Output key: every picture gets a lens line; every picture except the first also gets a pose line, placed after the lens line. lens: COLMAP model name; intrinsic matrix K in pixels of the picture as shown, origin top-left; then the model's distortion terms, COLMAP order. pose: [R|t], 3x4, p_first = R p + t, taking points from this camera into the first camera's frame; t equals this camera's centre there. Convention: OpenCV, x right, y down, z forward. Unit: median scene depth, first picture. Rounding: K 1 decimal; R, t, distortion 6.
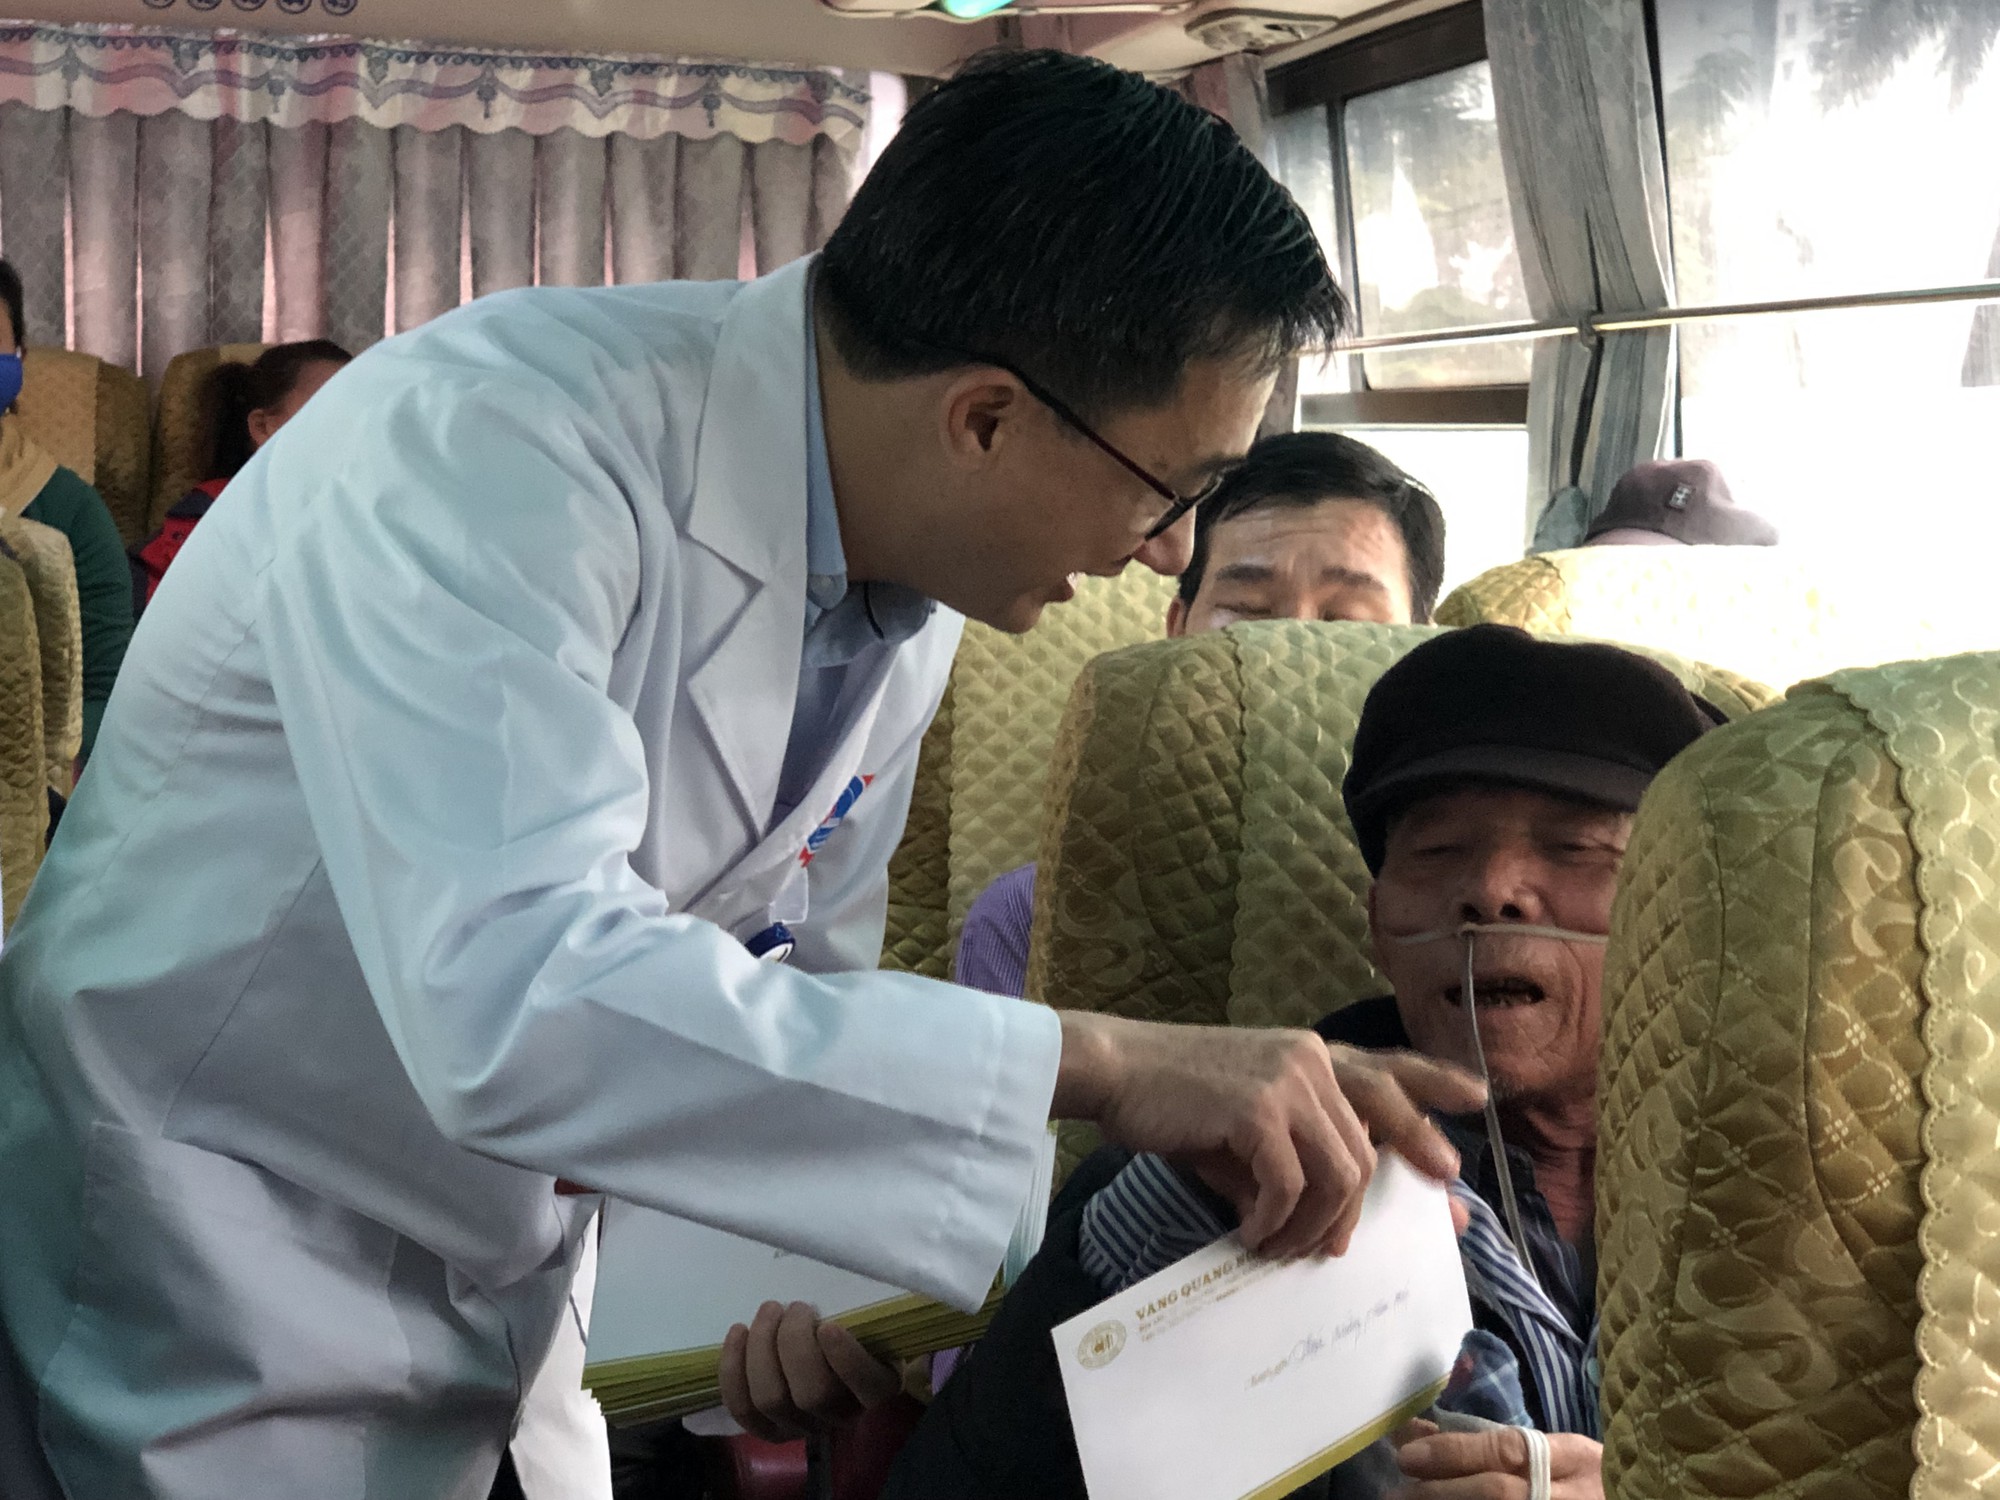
lens RADIAL K [[4037.3, 0, 999.1], [0, 4037.3, 749.2], [0, 0, 1]] dist [0.064983, 0.000000]
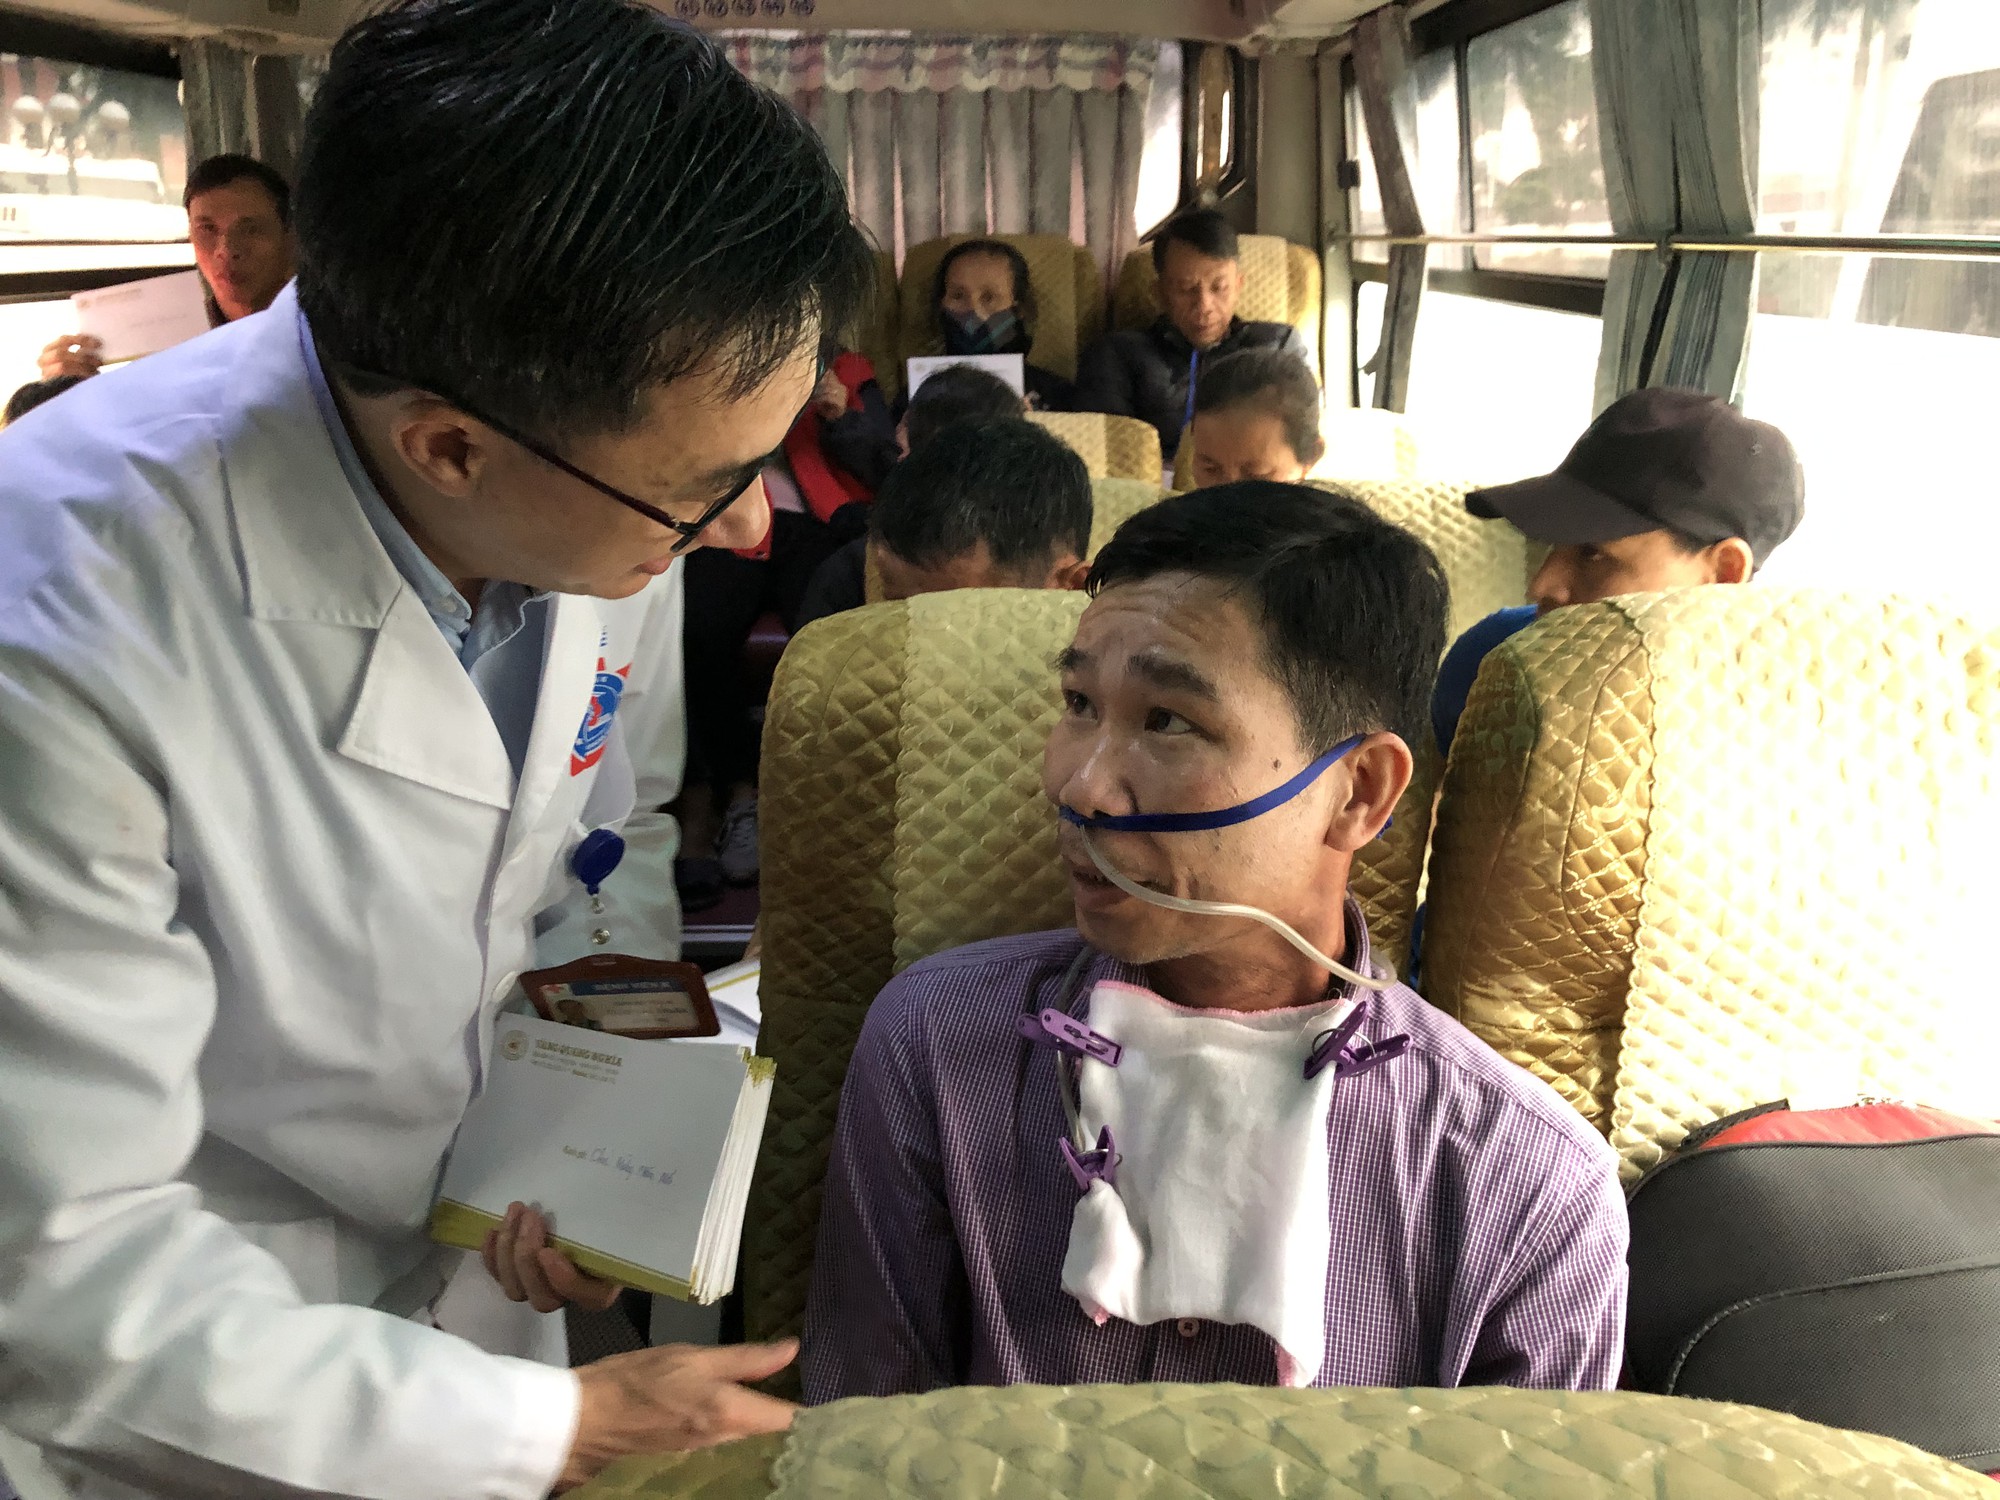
lens RADIAL K [[1622.0, 0, 1005.9], [0, 1622.0, 755.8], [0, 0, 1]] dist [-0.002524, 0.005142]
pose [[0.980108, 0.035494, -0.195266, 0.041608], [0.012679, 0.970670, 0.240082, -0.053754], [0.198060, -0.237782, 0.950911, 0.352922]]
